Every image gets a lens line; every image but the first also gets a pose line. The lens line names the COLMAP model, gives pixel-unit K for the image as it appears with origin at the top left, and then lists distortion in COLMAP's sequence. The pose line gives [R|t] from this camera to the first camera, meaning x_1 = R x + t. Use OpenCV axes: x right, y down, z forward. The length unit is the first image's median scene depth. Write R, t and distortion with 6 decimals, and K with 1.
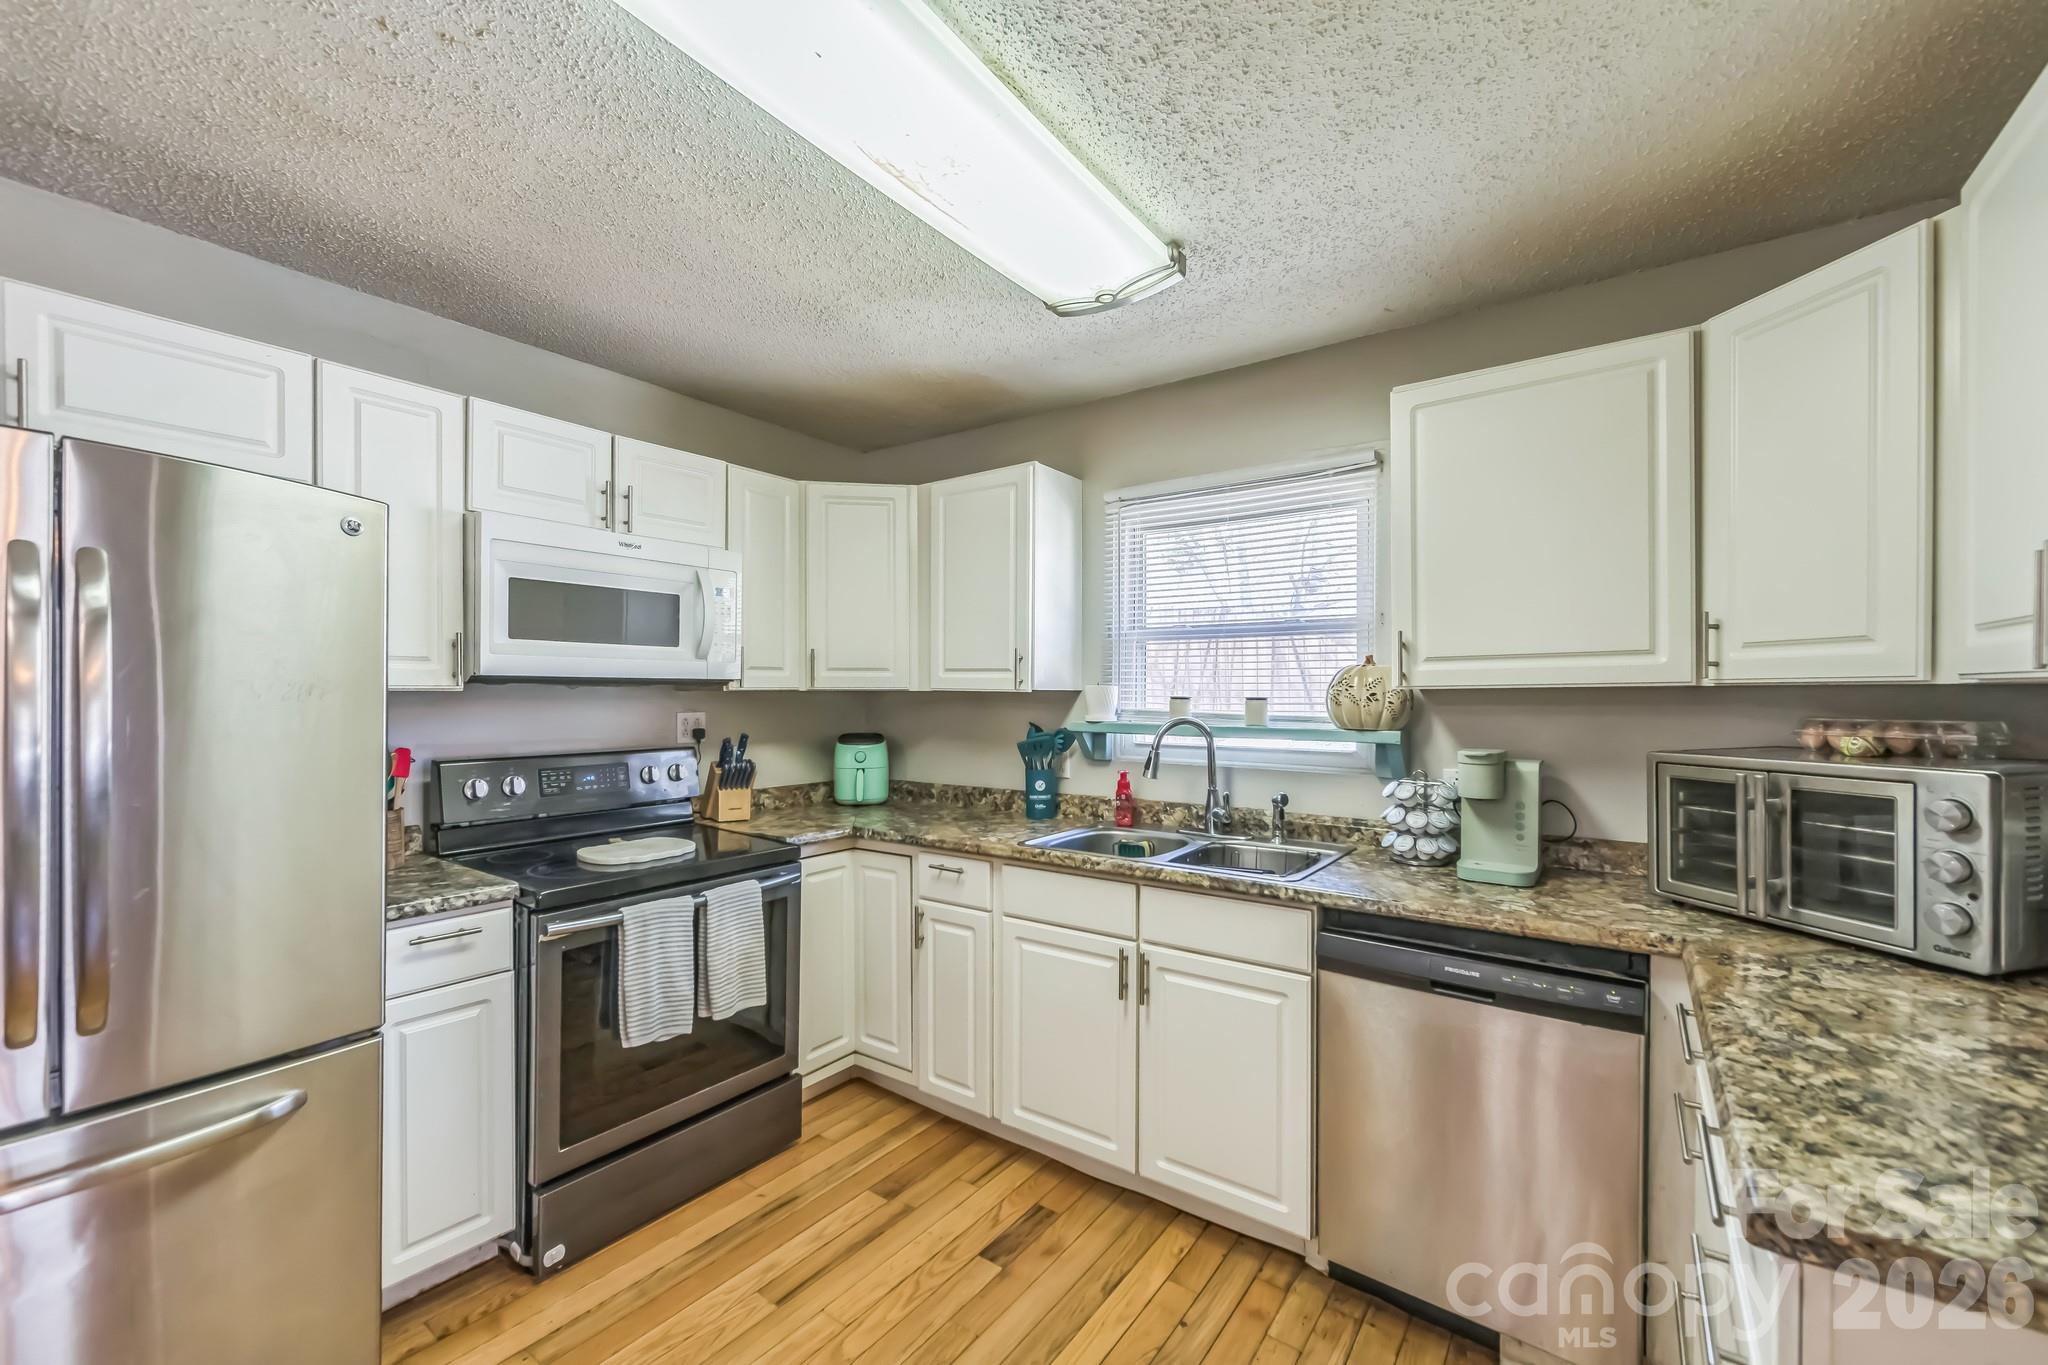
lens RADIAL K [[817.8, 0, 1036.6], [0, 817.8, 701.1], [0, 0, 1]] dist [-0.003810, -0.000059]
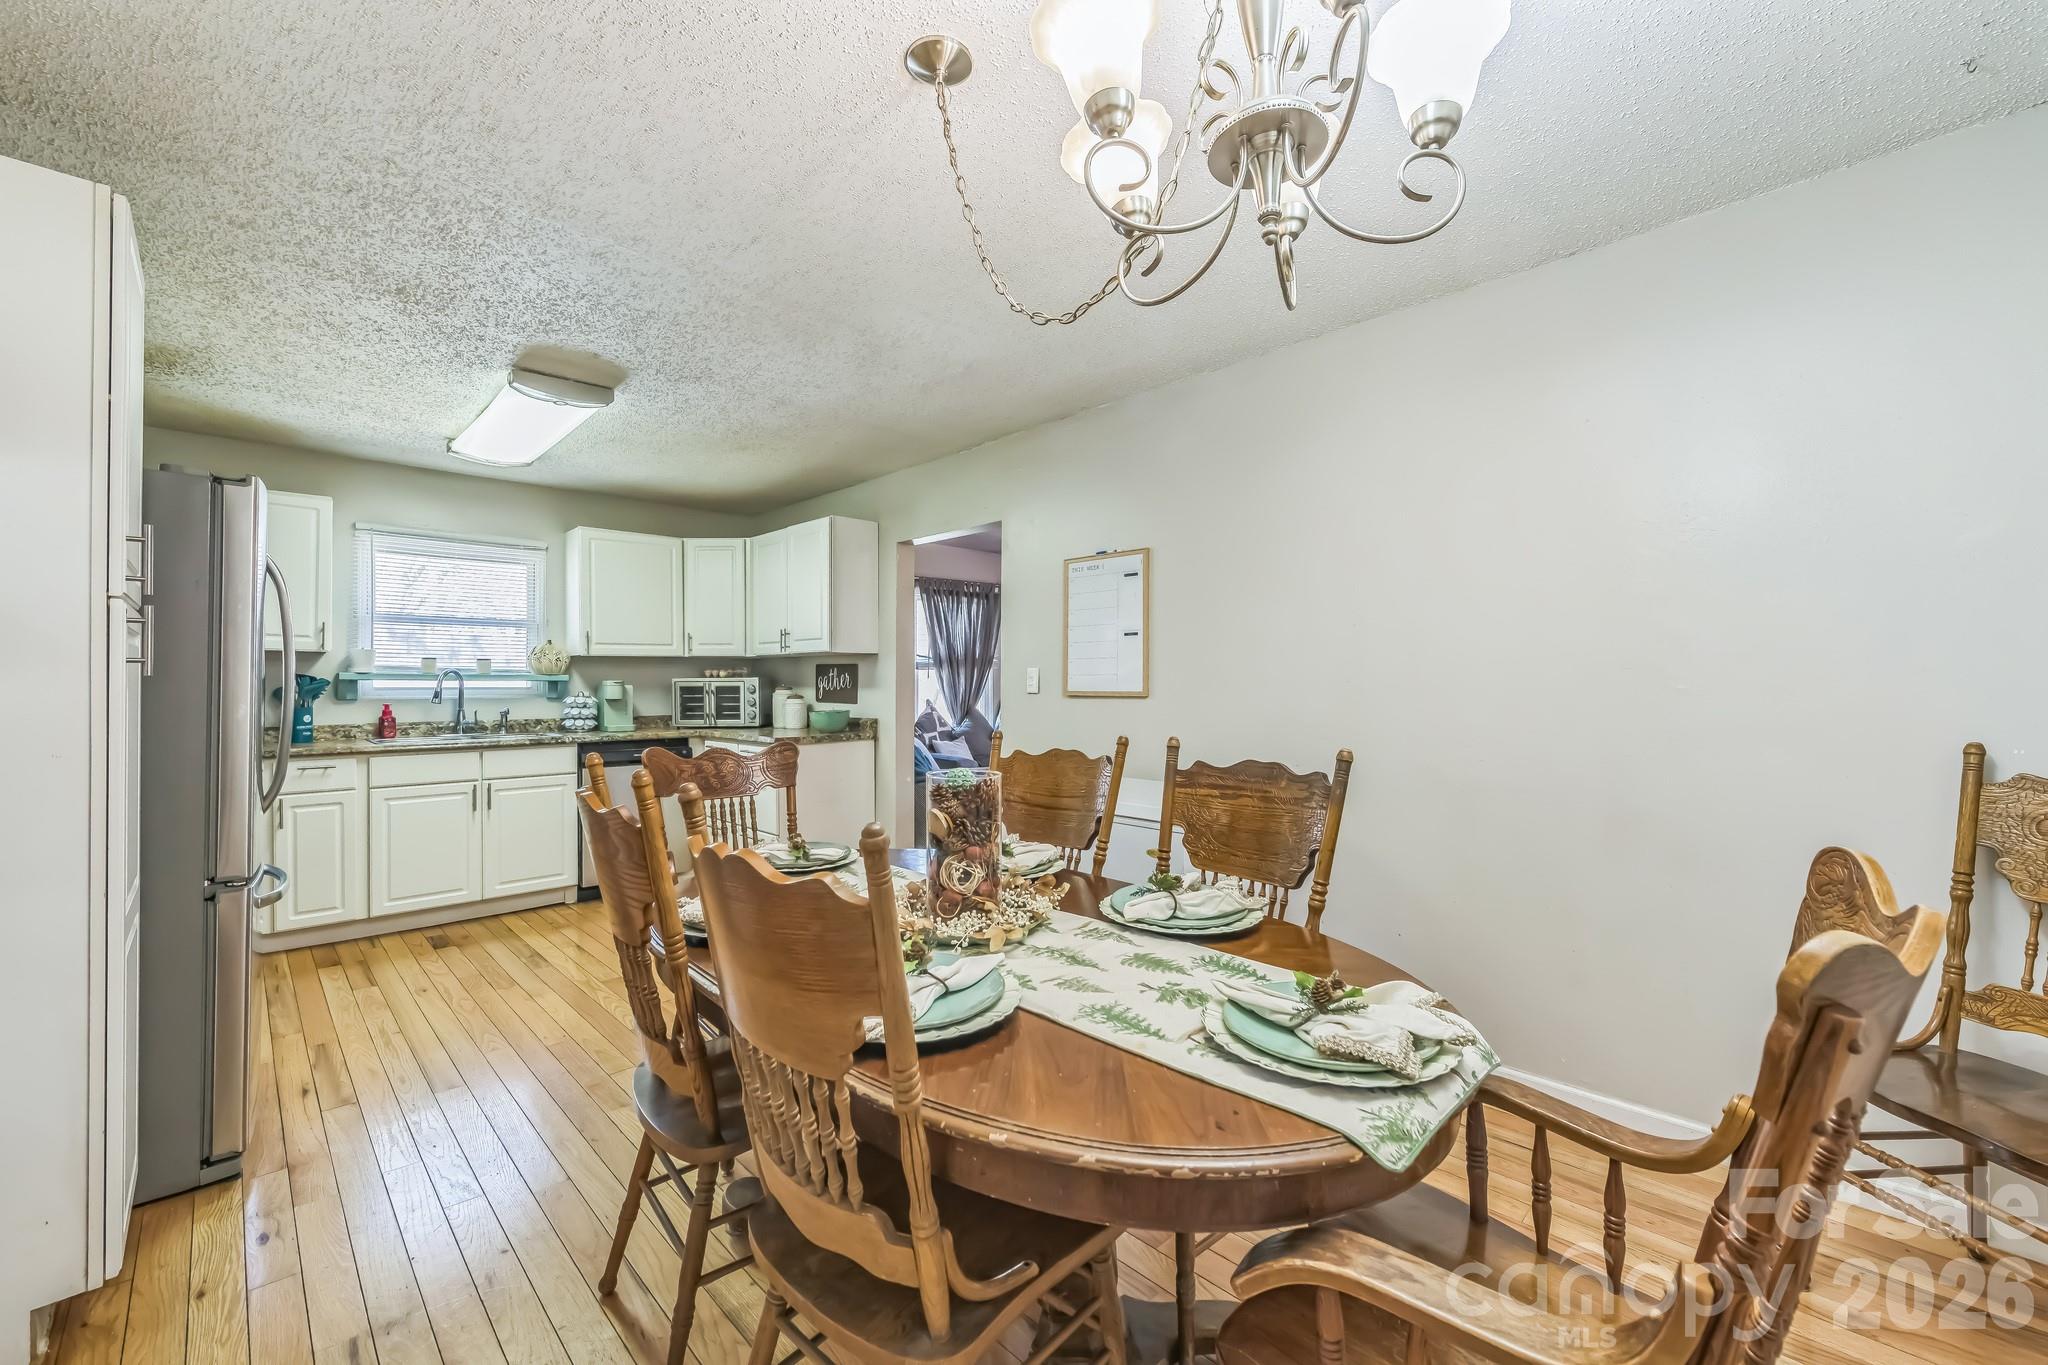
lens RADIAL K [[817.8, 0, 1029.3], [0, 817.8, 684.8], [0, 0, 1]] dist [-0.003810, -0.000059]
pose [[0.170271, -0.004458, 0.985387, -1.376226], [0.009703, 0.999949, 0.002847, 0.062718], [-0.985350, 0.009076, 0.170305, -0.551177]]
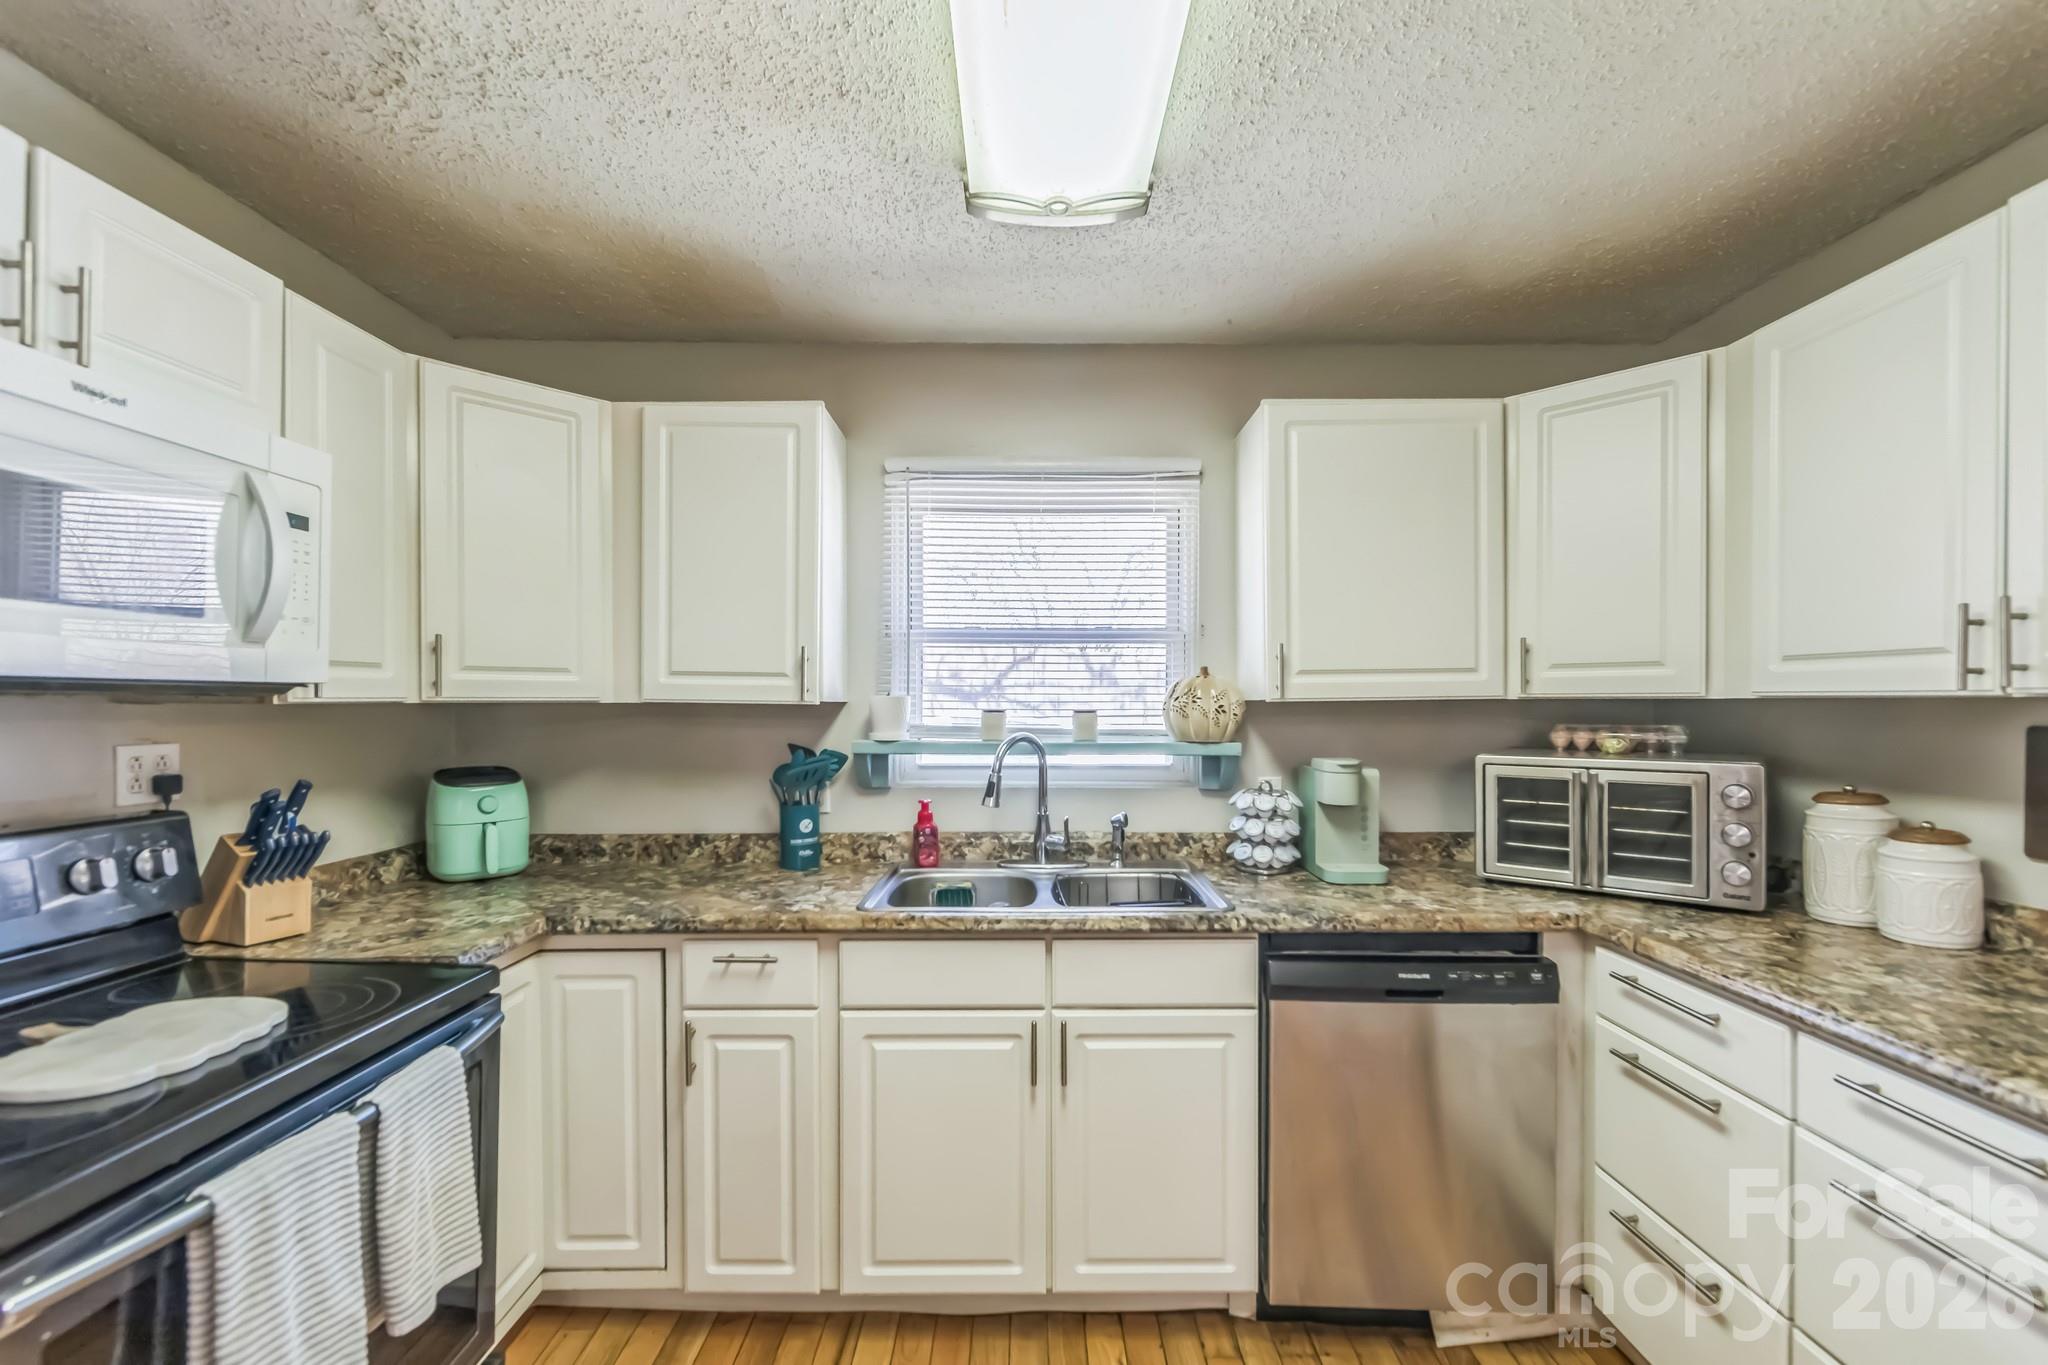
lens RADIAL K [[817.8, 0, 1025.4], [0, 817.8, 708.4], [0, 0, 1]] dist [-0.003810, -0.000059]
pose [[0.814651, -0.005794, 0.579923, -0.320685], [0.006674, 0.999978, 0.000615, -0.007079], [-0.579913, 0.003370, 0.814671, 0.298834]]
